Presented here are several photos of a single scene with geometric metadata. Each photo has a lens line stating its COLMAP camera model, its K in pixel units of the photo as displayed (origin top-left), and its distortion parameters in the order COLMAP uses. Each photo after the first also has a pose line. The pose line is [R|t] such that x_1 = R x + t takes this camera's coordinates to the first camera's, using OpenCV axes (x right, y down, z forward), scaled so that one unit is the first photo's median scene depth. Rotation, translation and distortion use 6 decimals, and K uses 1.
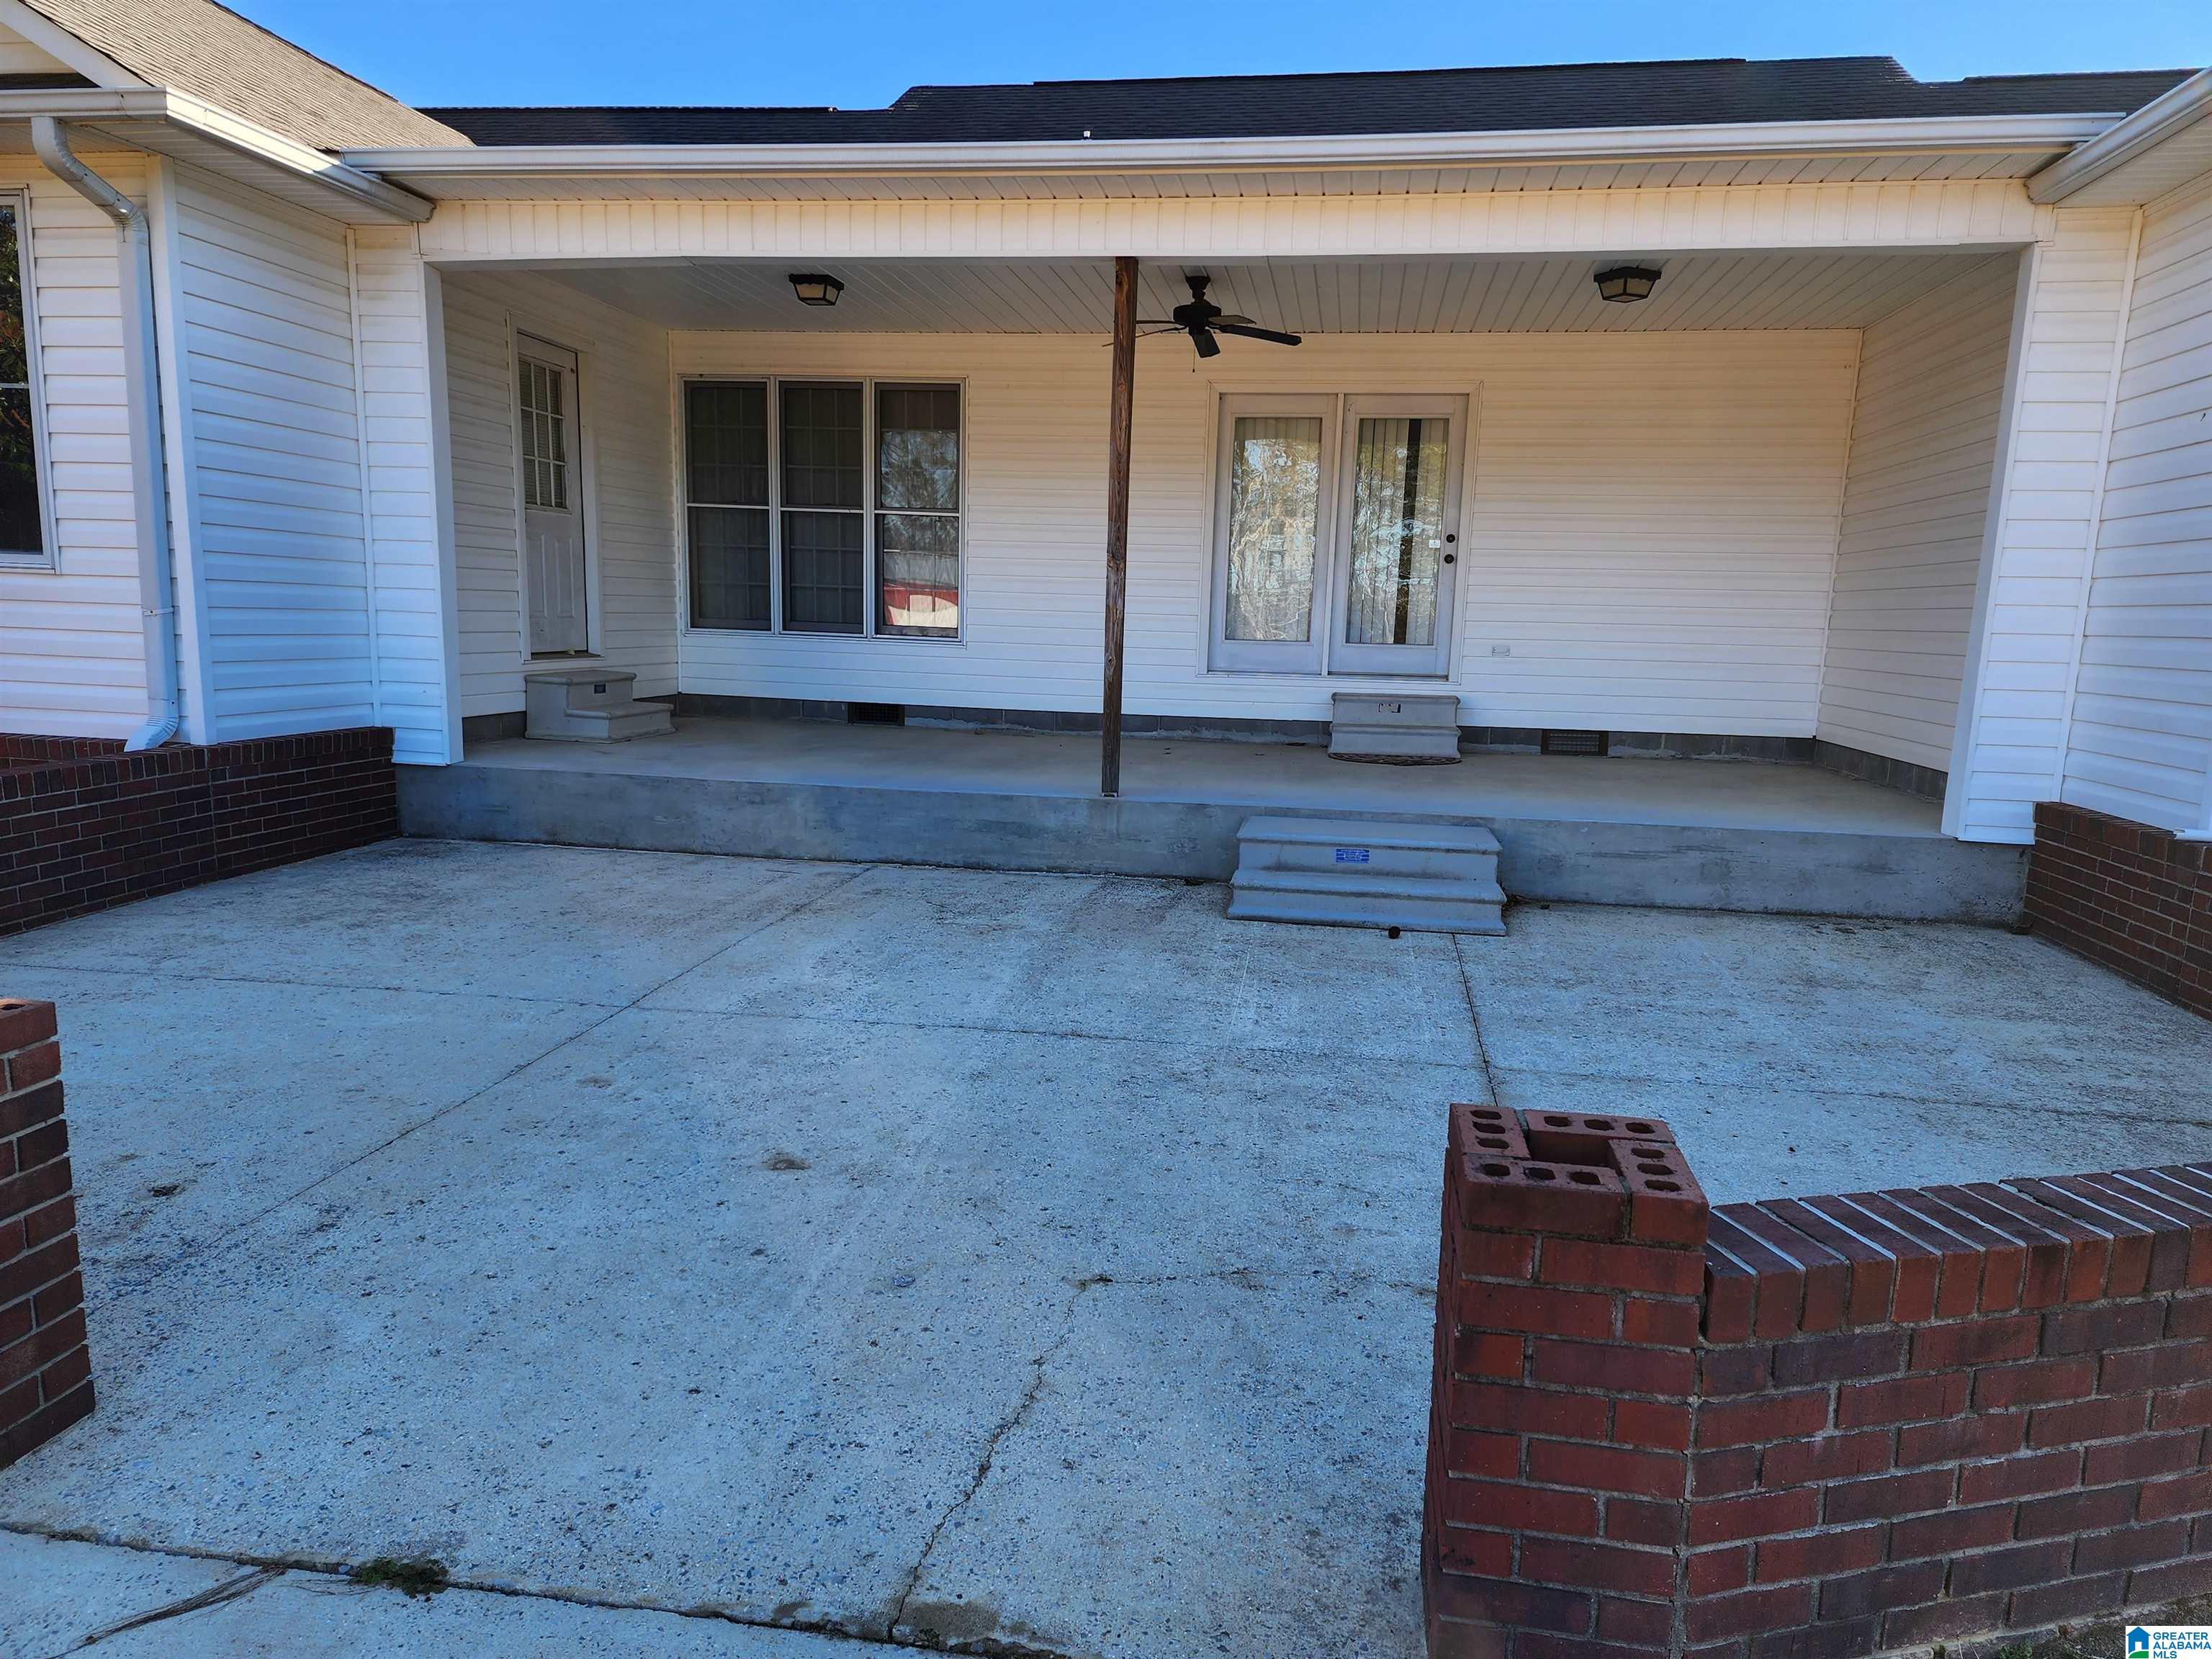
lens RADIAL K [[1492.2, 0, 1118.7], [0, 1492.2, 847.1], [0, 0, 1]] dist [0.096409, -0.088975]
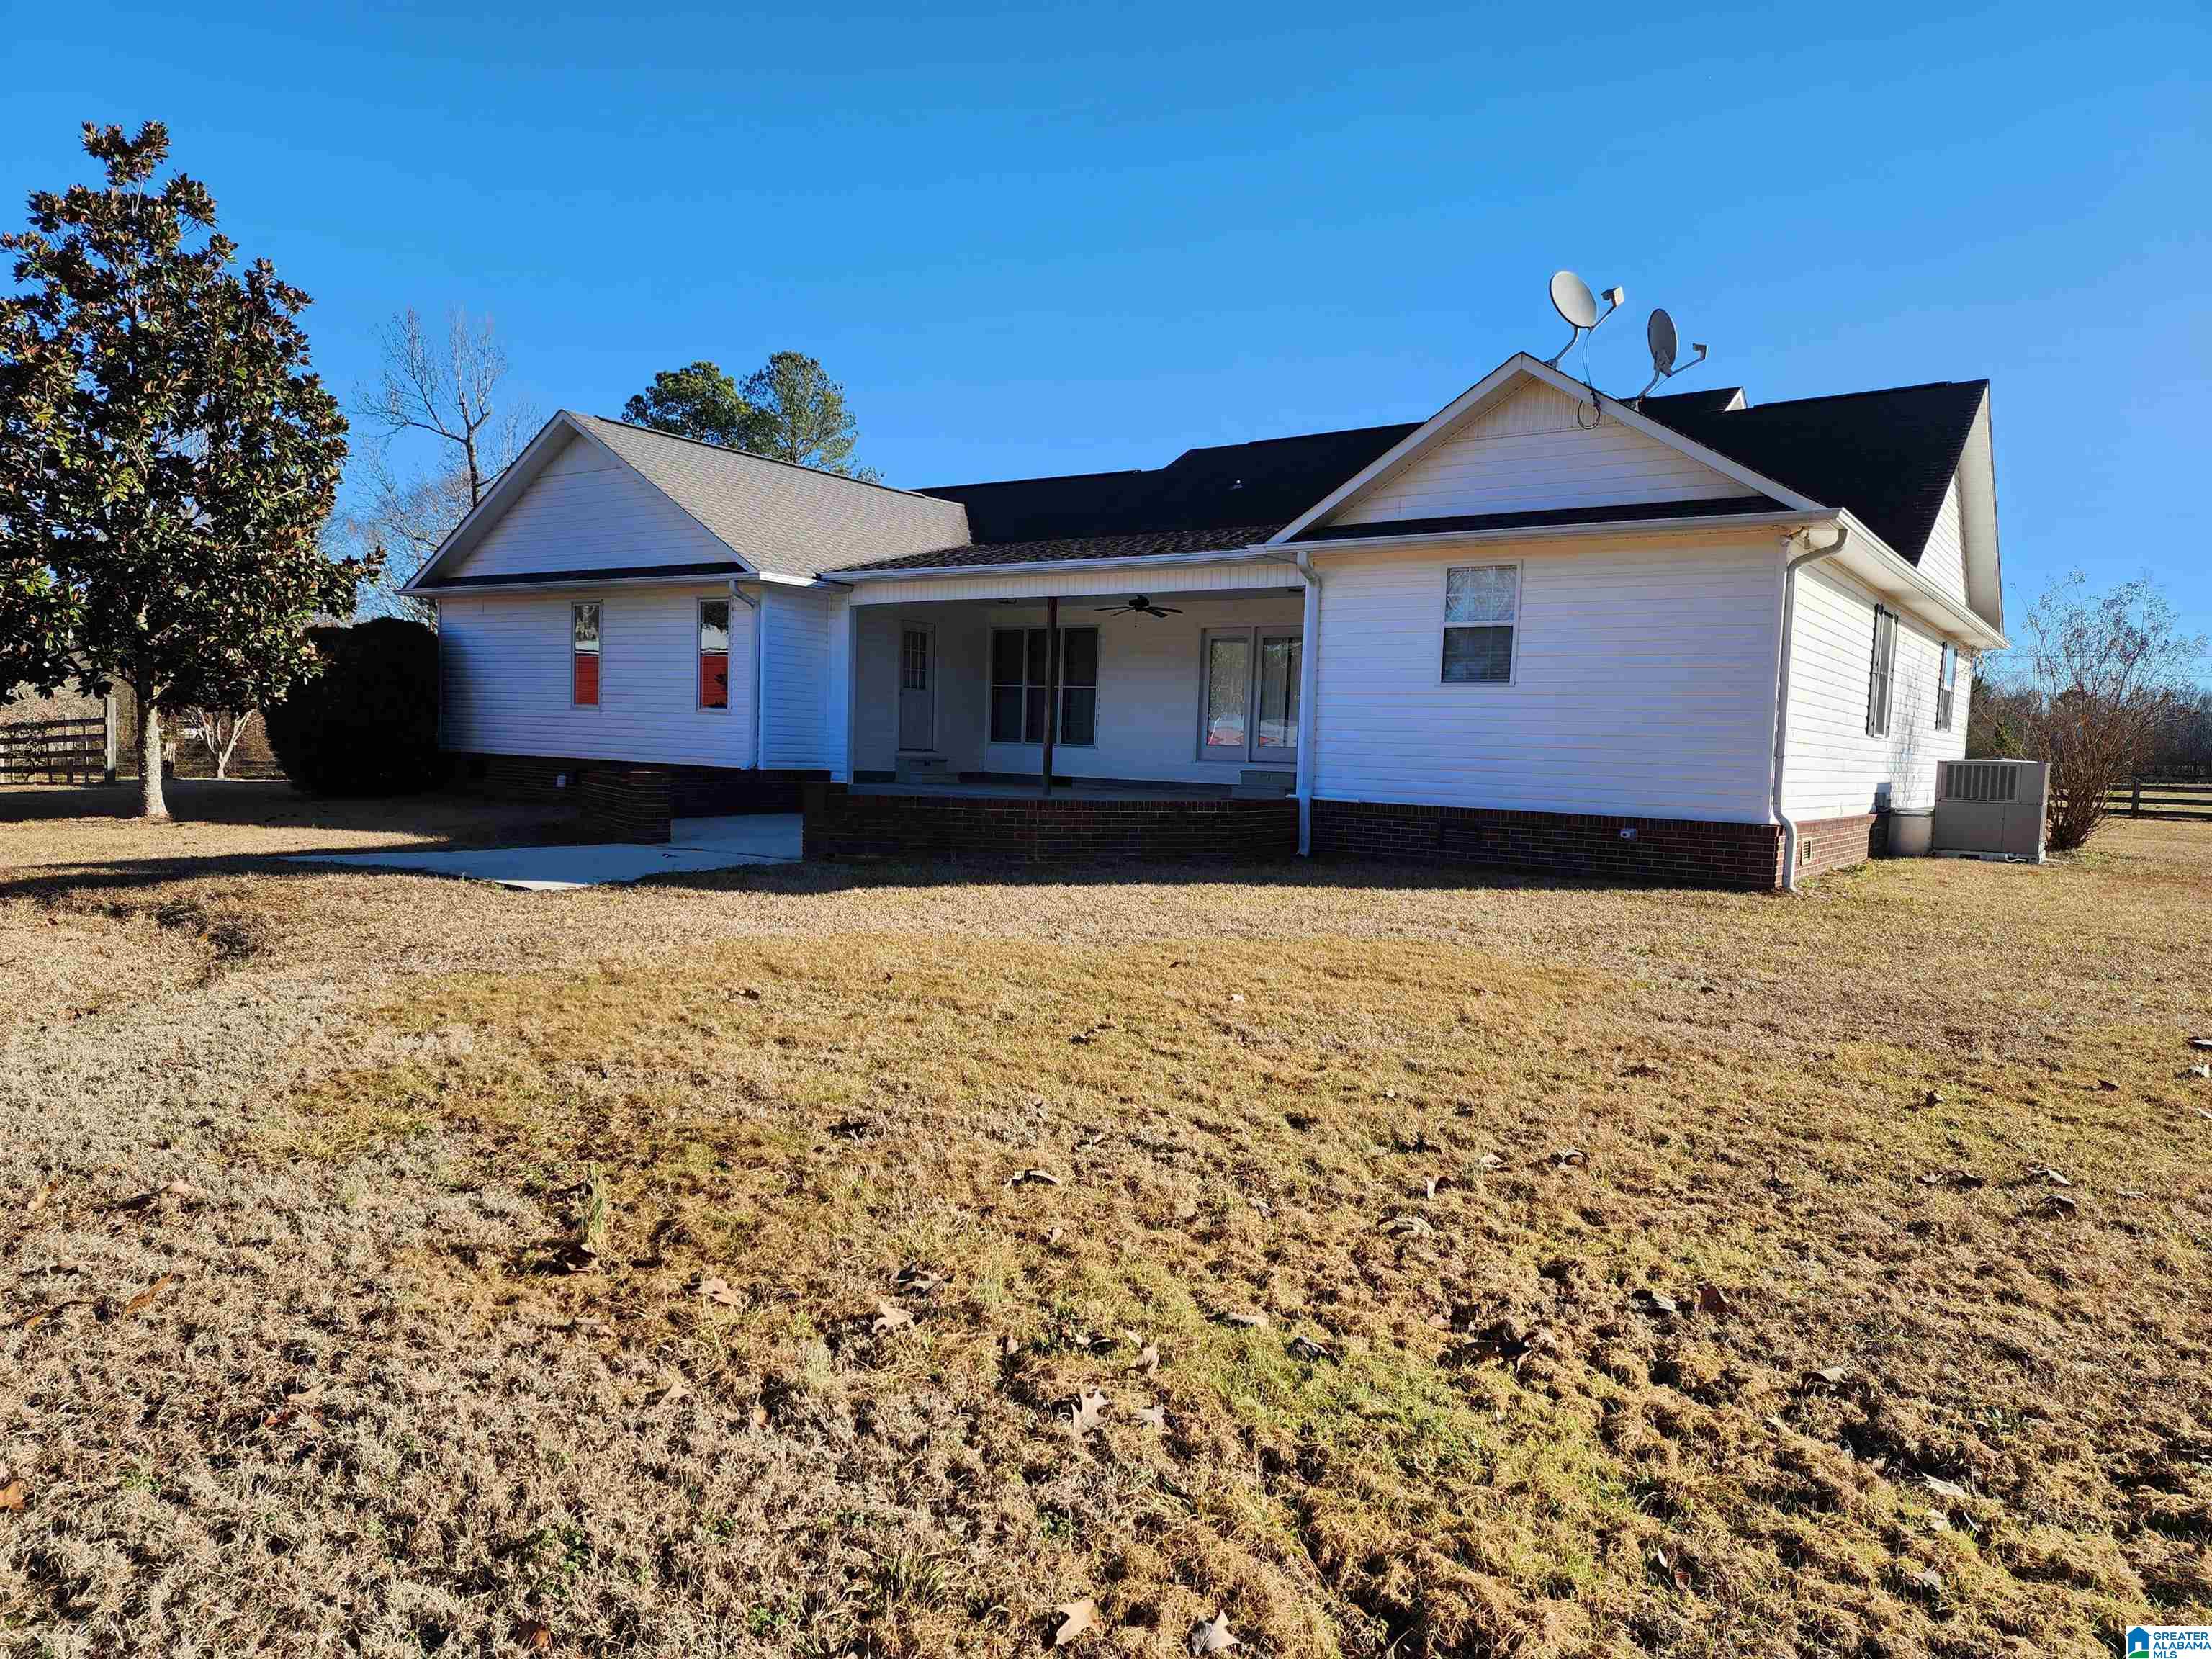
lens RADIAL K [[1492.2, 0, 1118.7], [0, 1492.2, 847.1], [0, 0, 1]] dist [0.096409, -0.088975]
pose [[0.896629, 0.028200, -0.441883, 1.510819], [-0.073842, 0.993518, -0.086430, 0.321654], [0.436581, 0.110125, 0.892899, -1.495754]]
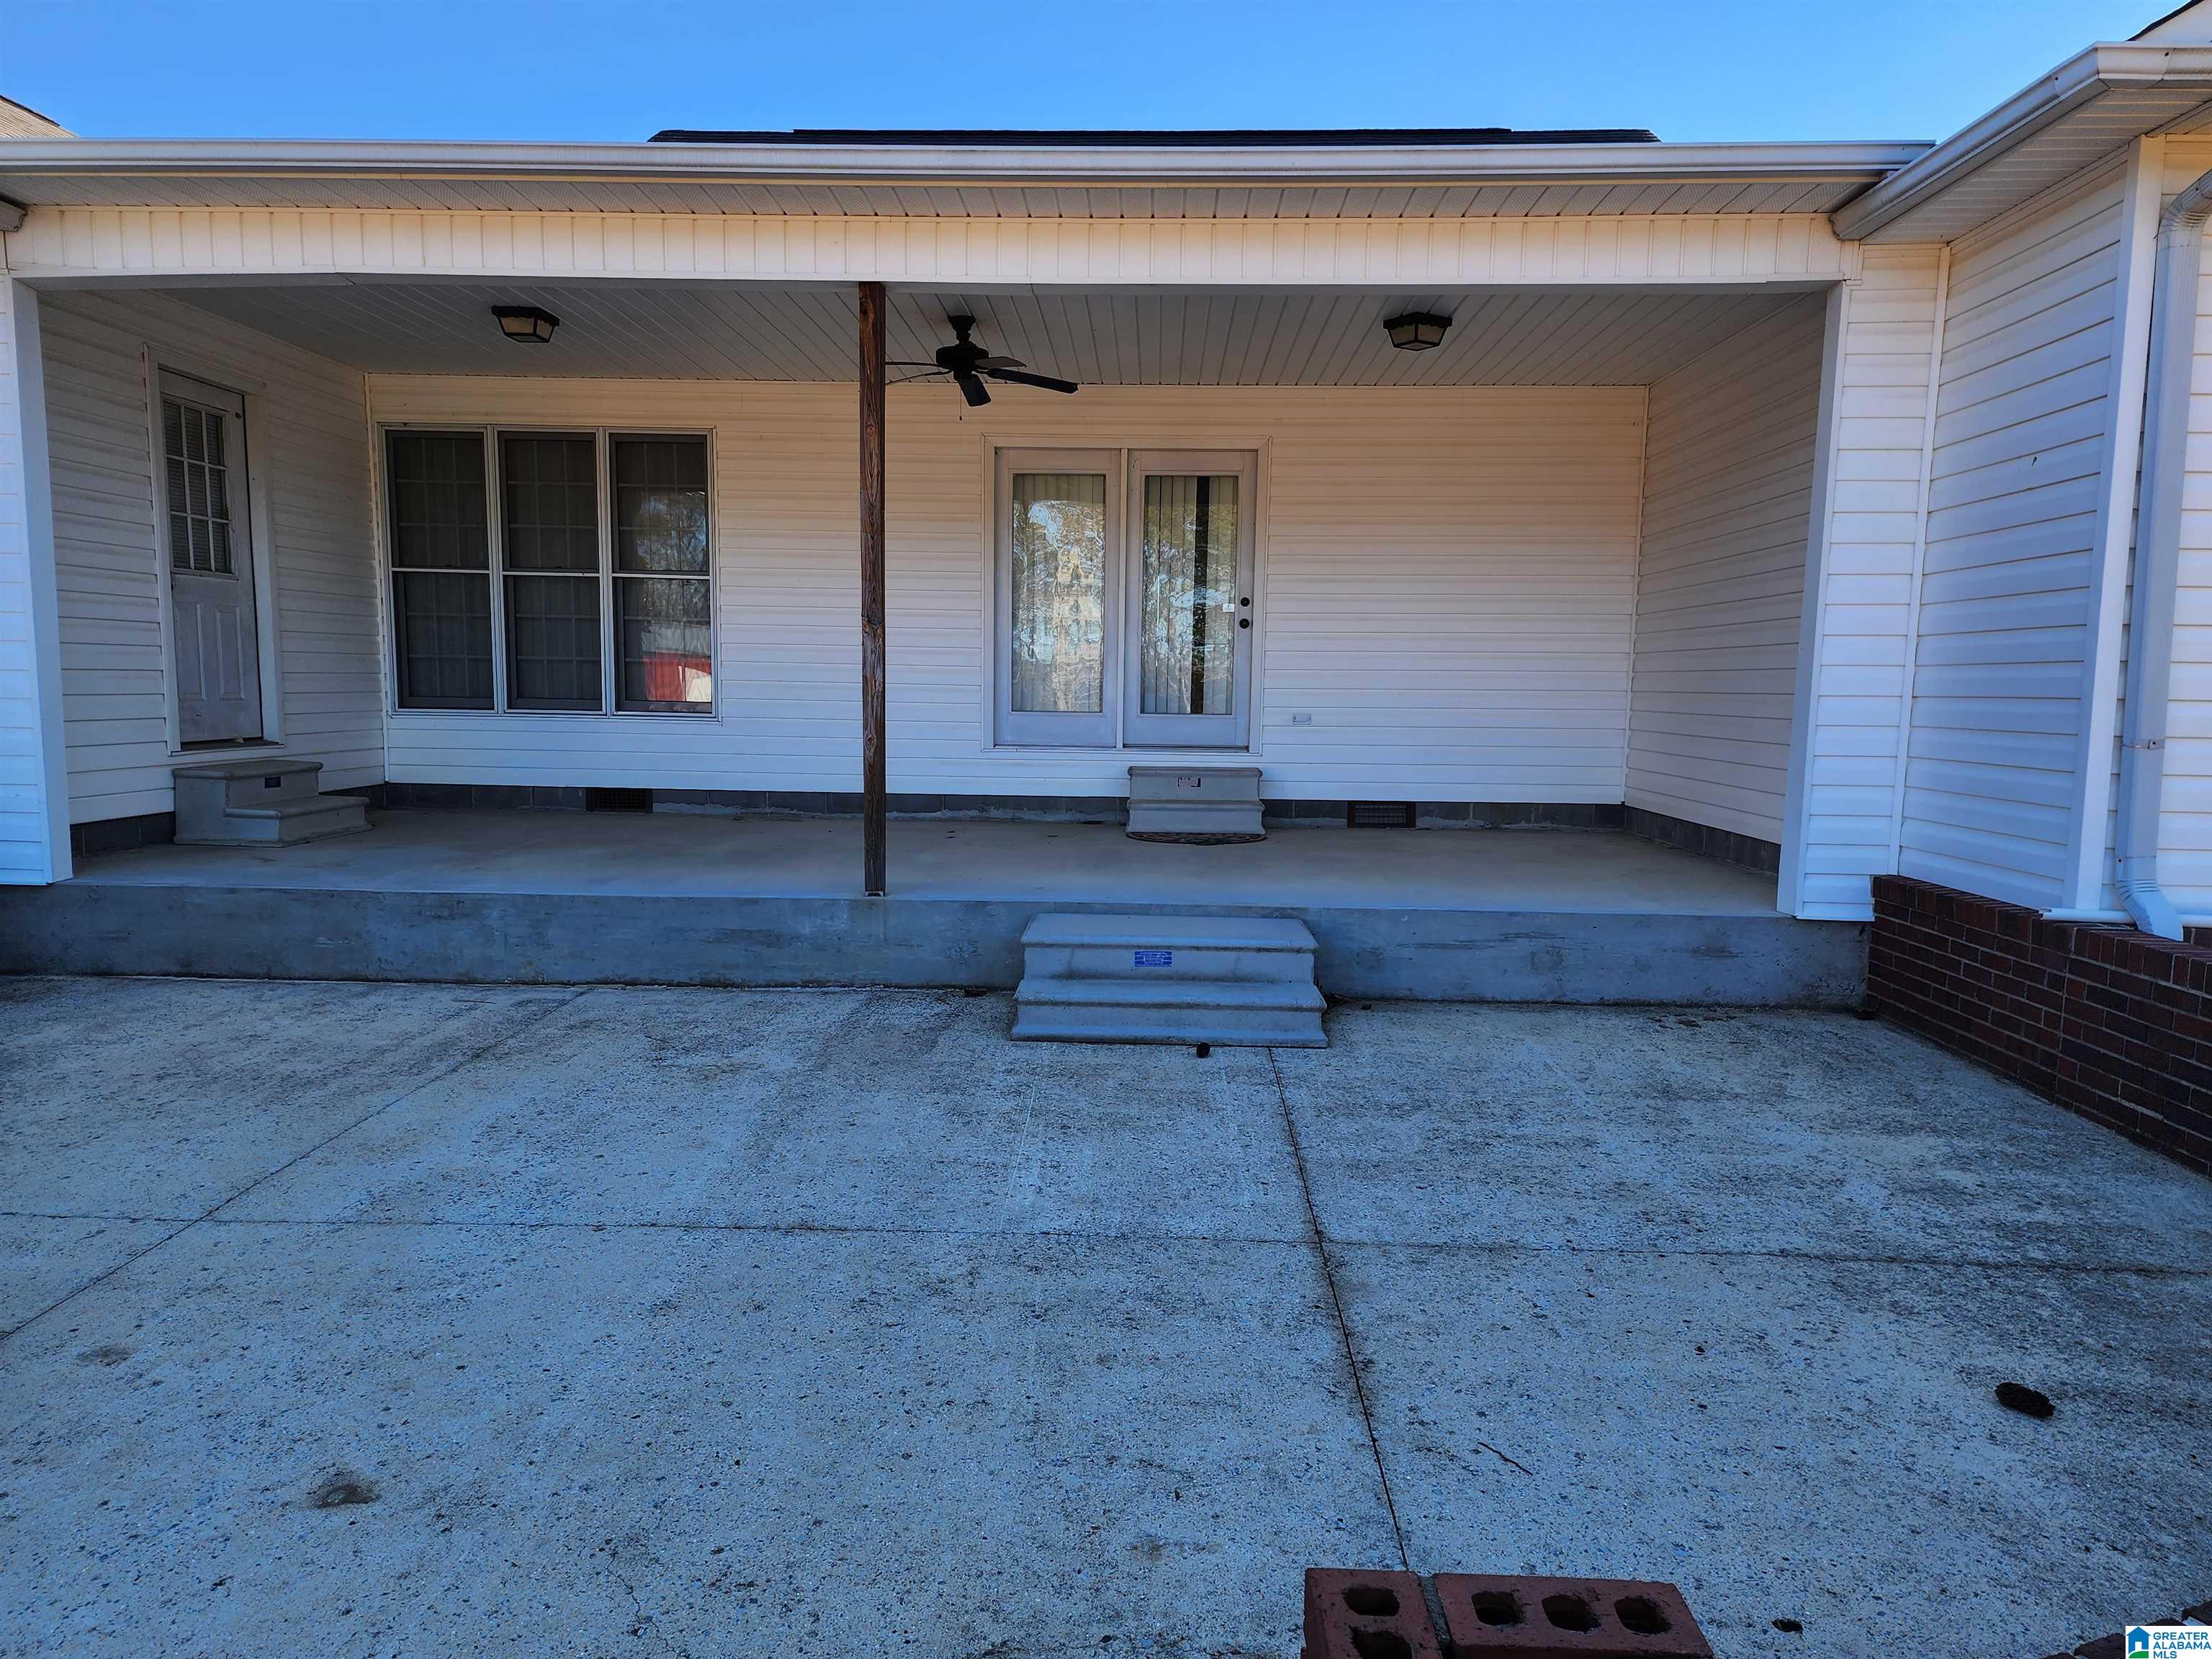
lens RADIAL K [[1492.2, 0, 1118.7], [0, 1492.2, 847.1], [0, 0, 1]] dist [0.096409, -0.088975]
pose [[0.991360, -0.029801, 0.127740, 0.027404], [0.035403, 0.998498, -0.041807, -0.023703], [-0.126302, 0.045968, 0.990926, 0.137360]]
